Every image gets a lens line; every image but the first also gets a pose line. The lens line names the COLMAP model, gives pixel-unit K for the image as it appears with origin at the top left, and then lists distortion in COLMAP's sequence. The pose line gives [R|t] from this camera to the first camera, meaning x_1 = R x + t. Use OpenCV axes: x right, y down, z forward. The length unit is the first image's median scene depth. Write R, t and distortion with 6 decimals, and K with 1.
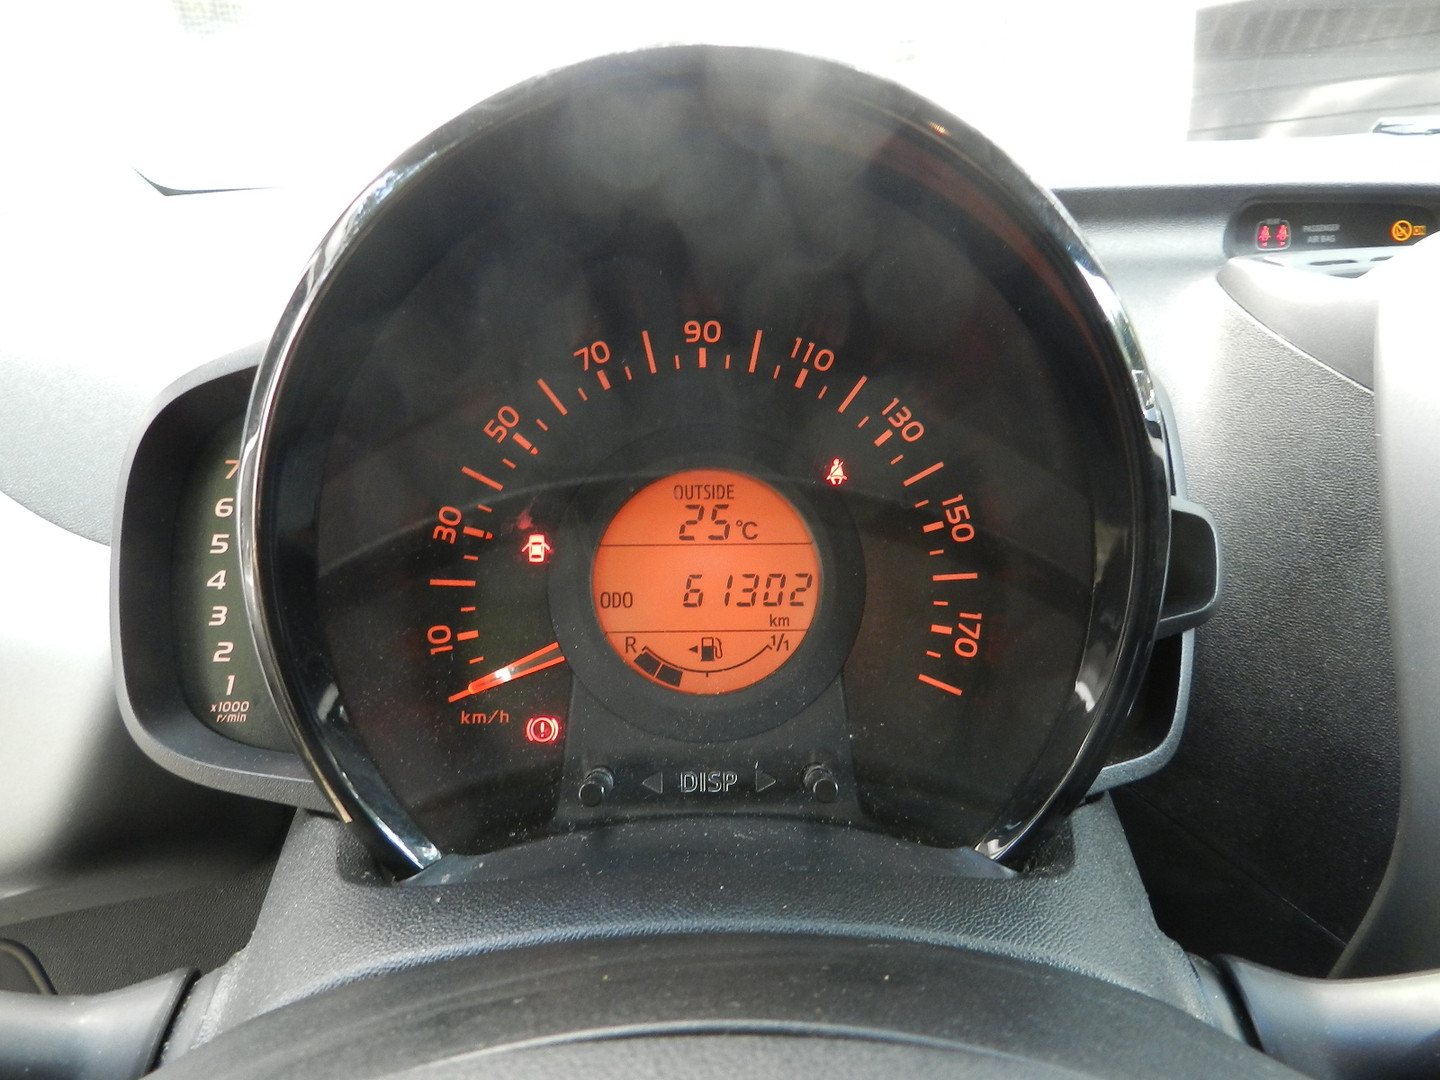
lens RADIAL K [[956.0, 0, 720.0], [0, 956.0, 540.0], [0, 0, 1]] dist [0.022465, -0.031414]
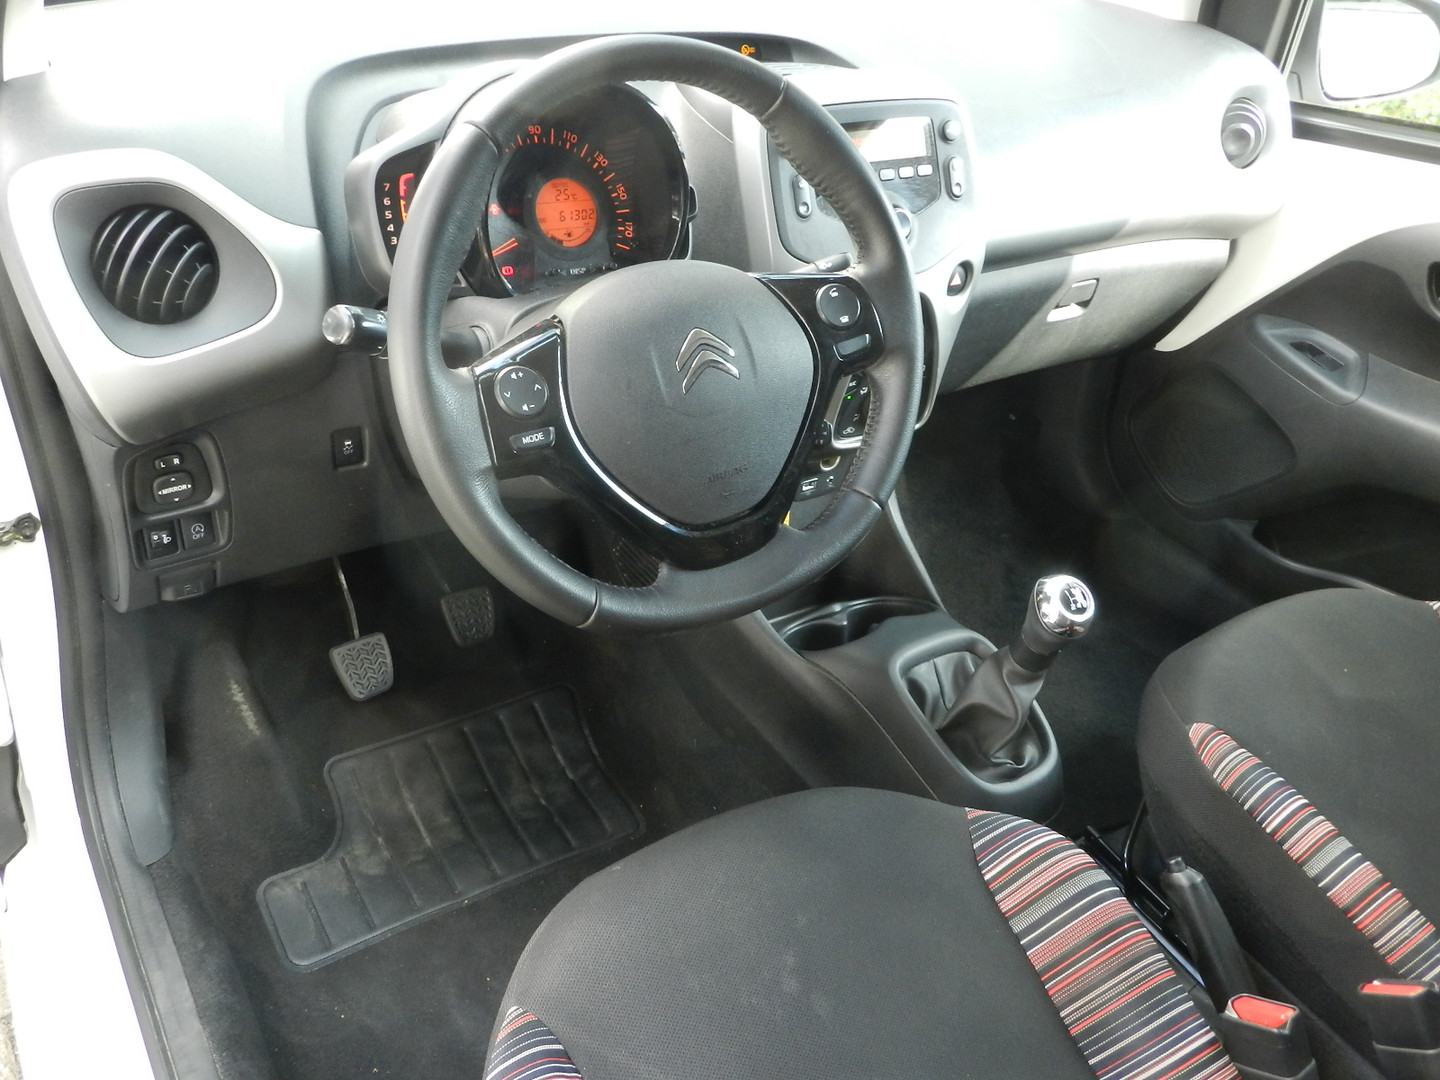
lens RADIAL K [[1177.1, 0, 720.0], [0, 1177.1, 540.0], [0, 0, 1]] dist [0.009833, 0.003379]
pose [[0.855784, -0.197171, 0.478285, -1.743384], [0.087809, 0.966468, 0.241309, 0.200834], [-0.509827, -0.164511, 0.844401, -2.934274]]
